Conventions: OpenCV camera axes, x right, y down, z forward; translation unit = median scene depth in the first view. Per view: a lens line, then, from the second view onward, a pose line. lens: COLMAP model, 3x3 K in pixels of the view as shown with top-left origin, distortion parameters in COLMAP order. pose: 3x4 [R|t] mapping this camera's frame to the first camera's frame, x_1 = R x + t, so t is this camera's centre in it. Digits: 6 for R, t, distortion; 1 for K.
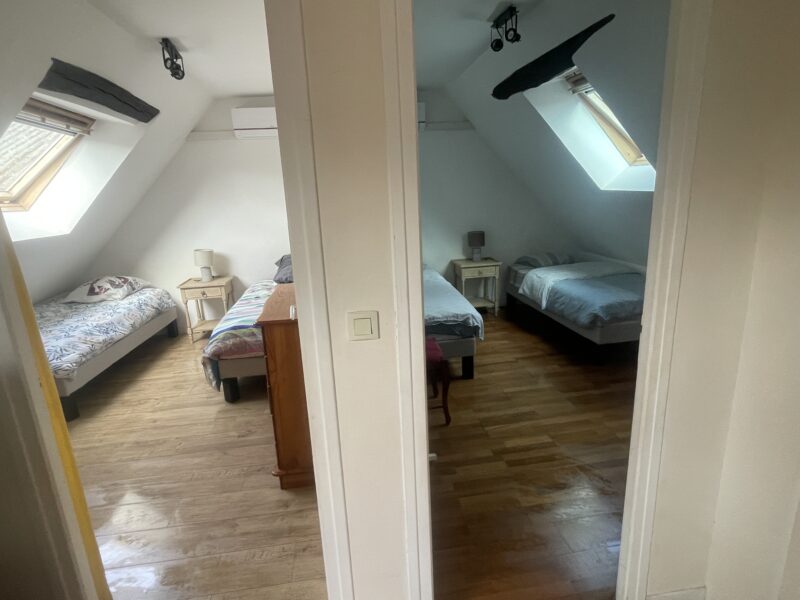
lens RADIAL K [[450.1, 0, 400.0], [0, 450.1, 300.0], [0, 0, 1]] dist [0.000851, 0.000424]
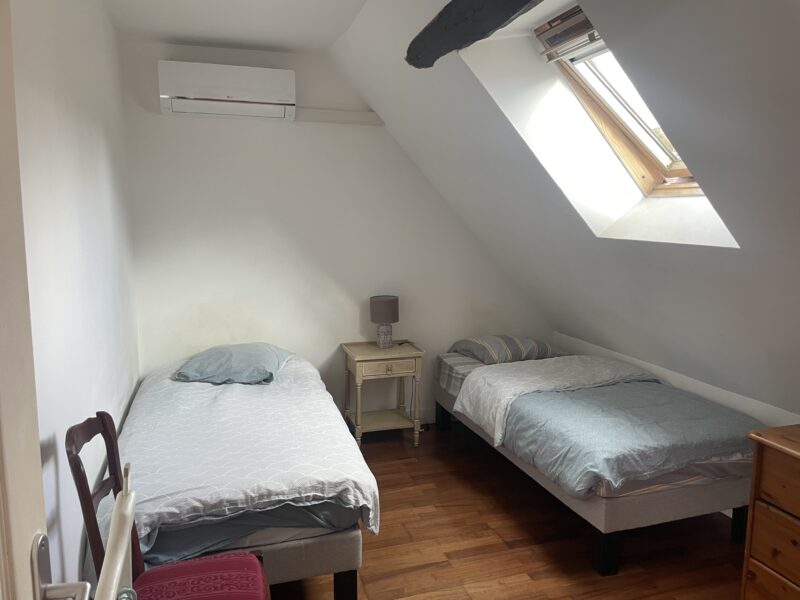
lens RADIAL K [[610.4, 0, 400.0], [0, 610.4, 300.0], [0, 0, 1]] dist [0.096150, -0.153374]
pose [[0.987896, 0.028816, 0.152420, 0.091006], [-0.010964, 0.993107, -0.116693, -0.073896], [-0.154732, 0.113610, 0.981402, 0.292235]]
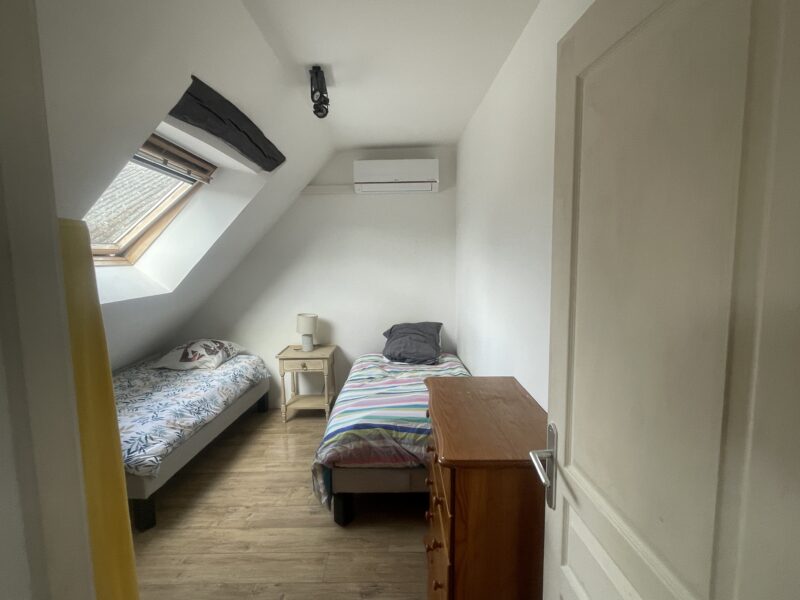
lens RADIAL K [[450.6, 0, 400.0], [0, 450.6, 300.0], [0, 0, 1]] dist [0.002166, -0.000516]
pose [[0.989067, 0.046276, -0.140014, -0.166279], [-0.064631, 0.989467, -0.129533, -0.046254], [0.132545, 0.137166, 0.981640, 0.193837]]
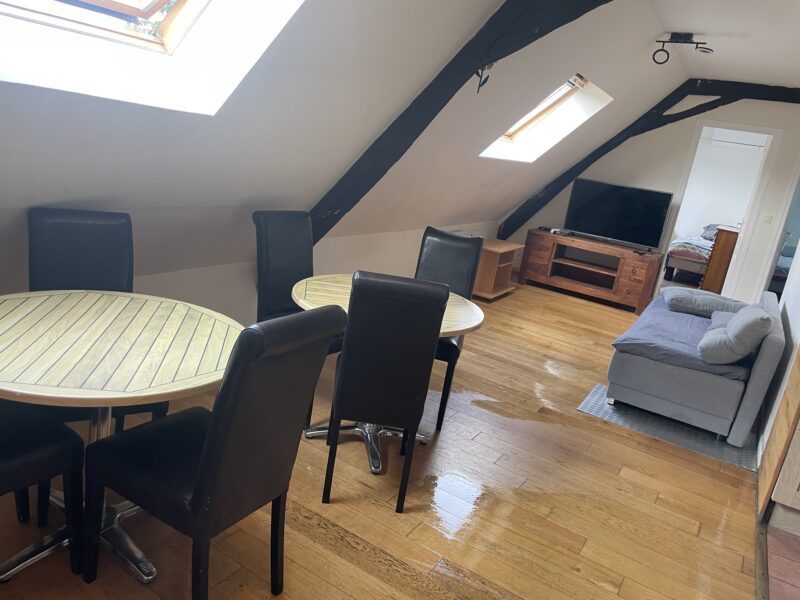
lens RADIAL K [[610.4, 0, 400.0], [0, 610.4, 300.0], [0, 0, 1]] dist [0.096150, -0.153374]
pose [[0.770192, 0.323831, -0.549488, 0.200660], [-0.341968, 0.936886, 0.072816, 0.438439], [0.538388, 0.131825, 0.832322, -1.582989]]
